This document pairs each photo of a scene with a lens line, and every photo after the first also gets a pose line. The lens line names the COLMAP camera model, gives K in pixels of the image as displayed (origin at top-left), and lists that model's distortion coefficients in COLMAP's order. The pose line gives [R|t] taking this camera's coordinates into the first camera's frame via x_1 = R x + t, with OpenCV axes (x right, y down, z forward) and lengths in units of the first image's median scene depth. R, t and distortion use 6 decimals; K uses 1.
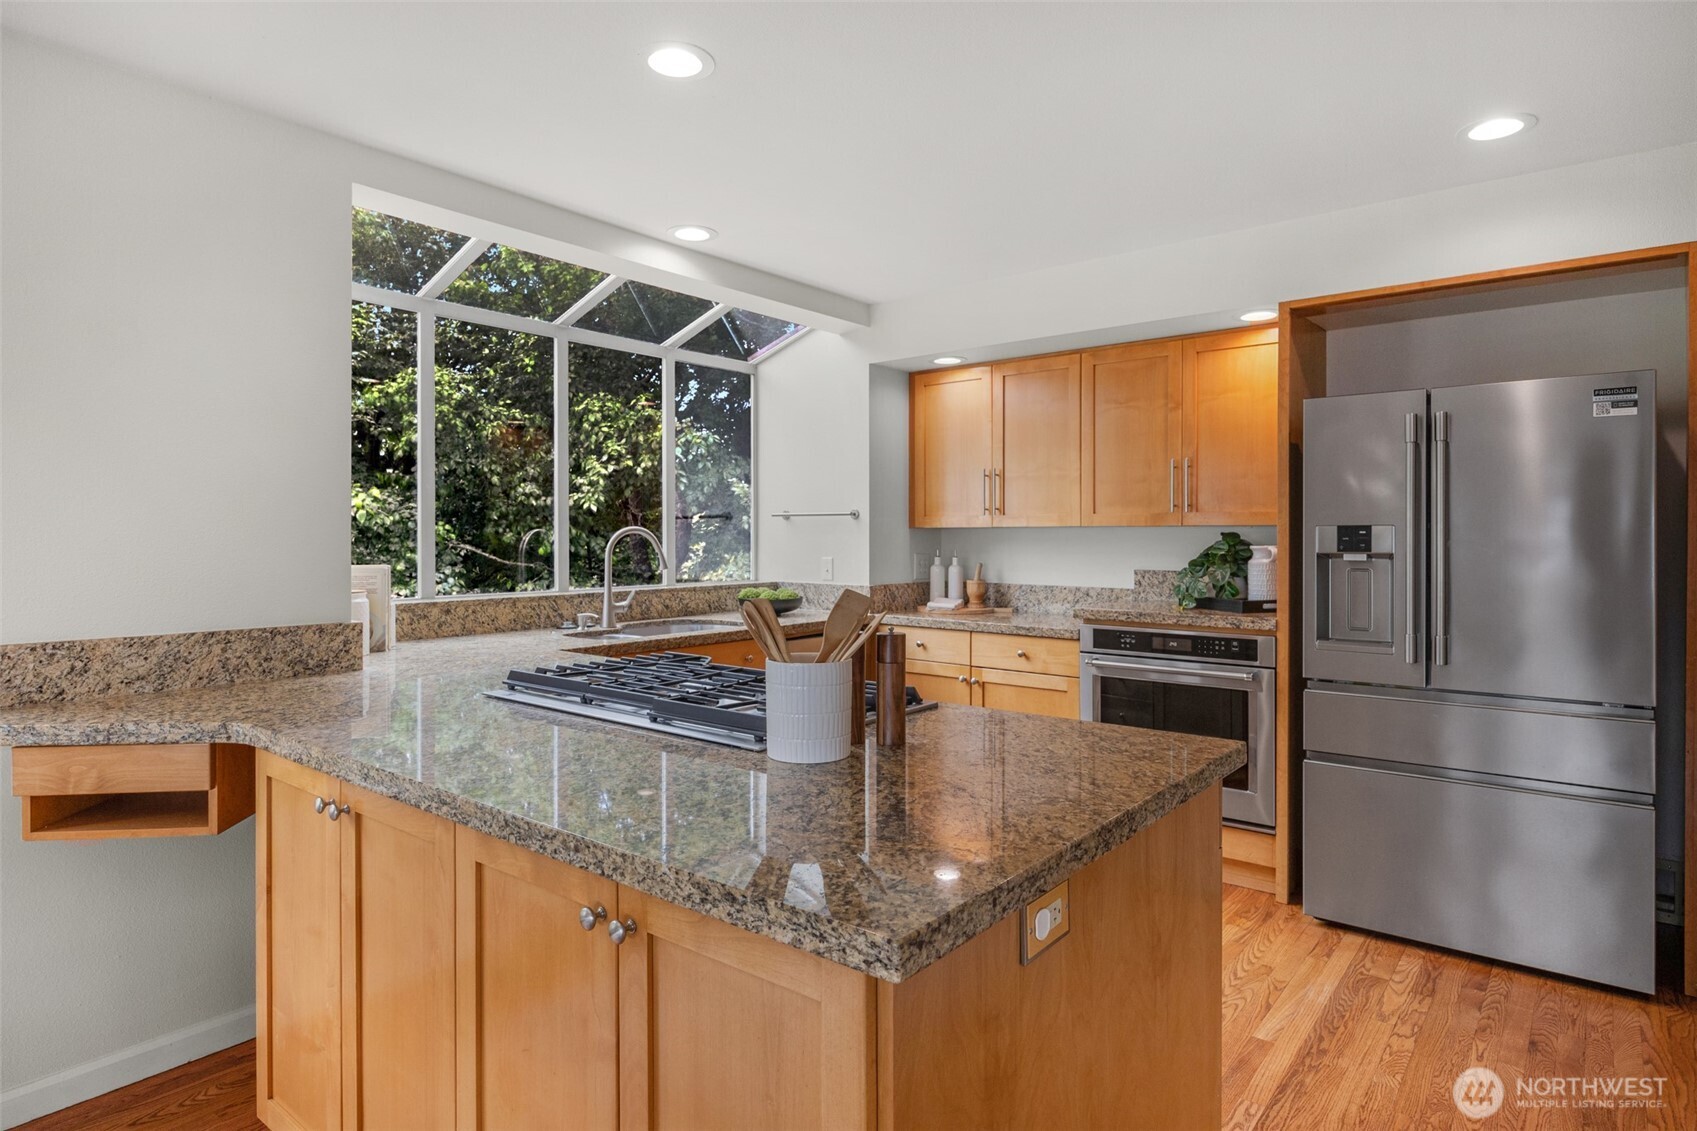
lens RADIAL K [[950.6, 0, 847.9], [0, 950.6, 536.6], [0, 0, 1]] dist [0.007948, 0.000824]
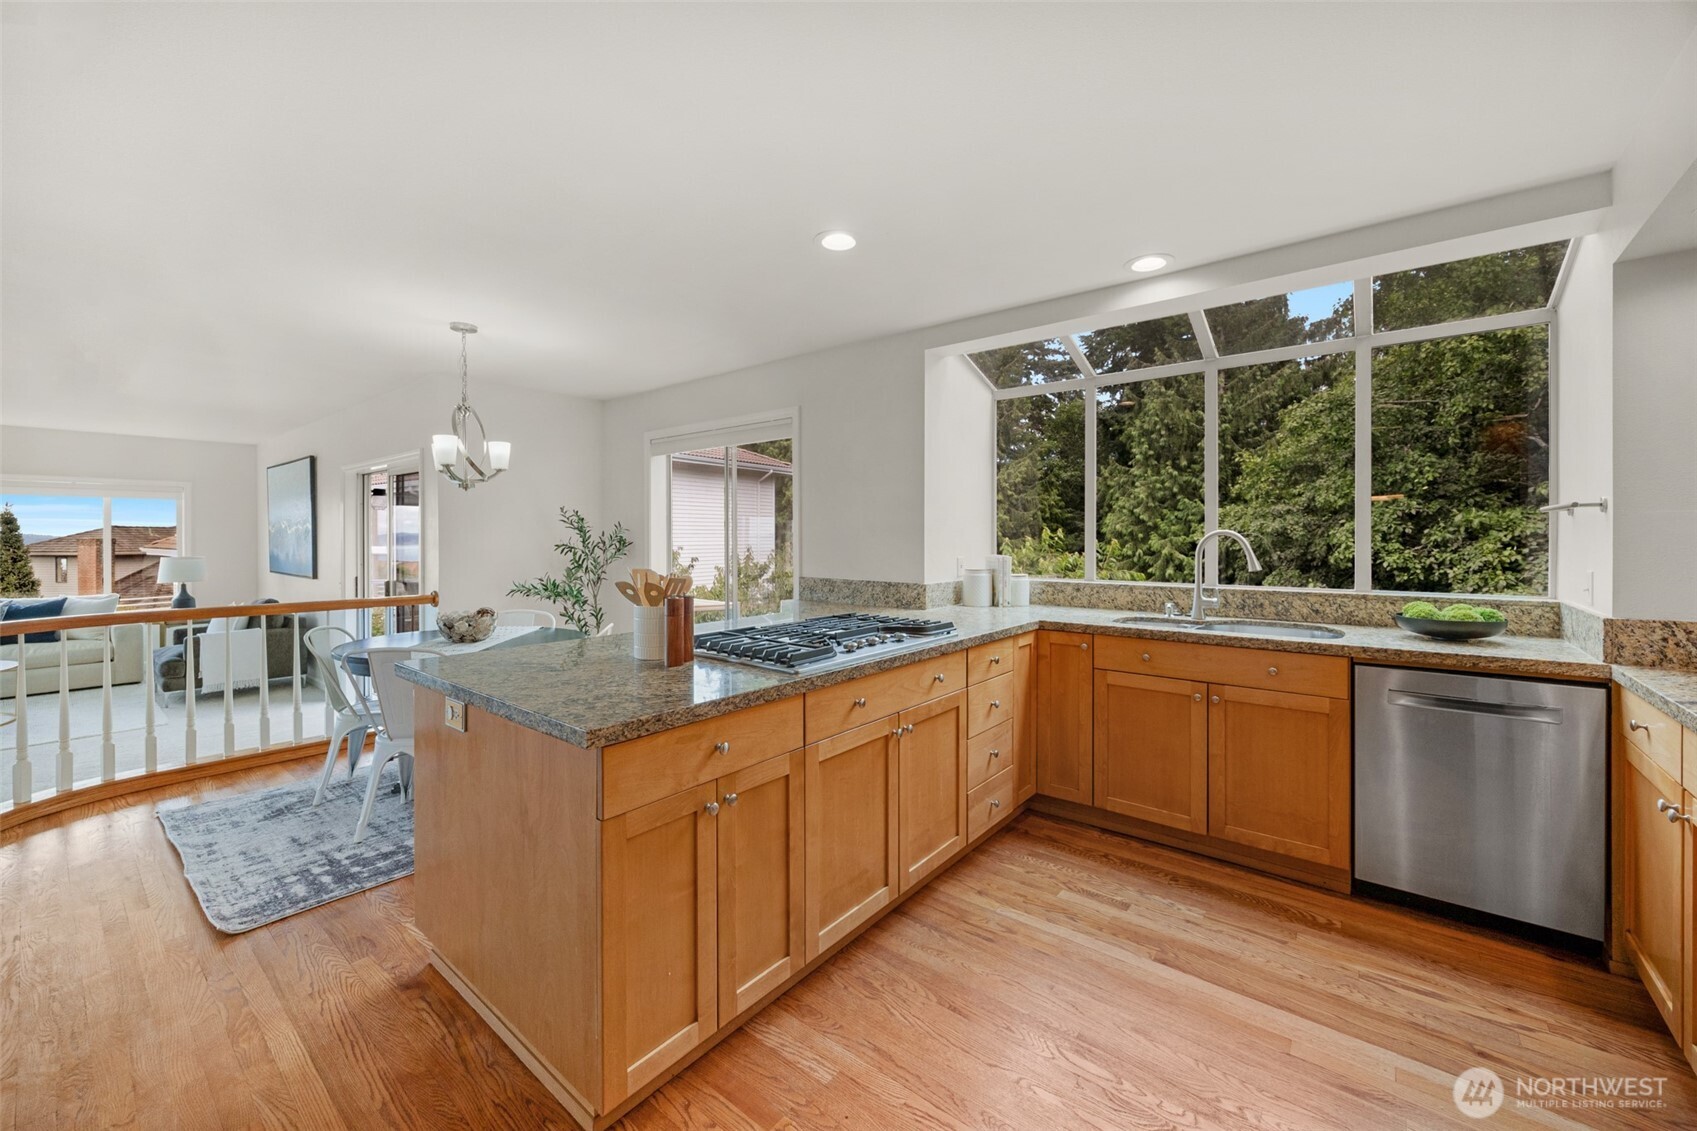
lens RADIAL K [[653.6, 0, 849.4], [0, 653.6, 539.9], [0, 0, 1]] dist [-0.002972, 0.000423]
pose [[0.017367, 0.002921, -0.999845, 0.502019], [-0.003068, 0.999991, 0.002868, 0.000212], [0.999844, 0.003018, 0.017376, 0.546350]]
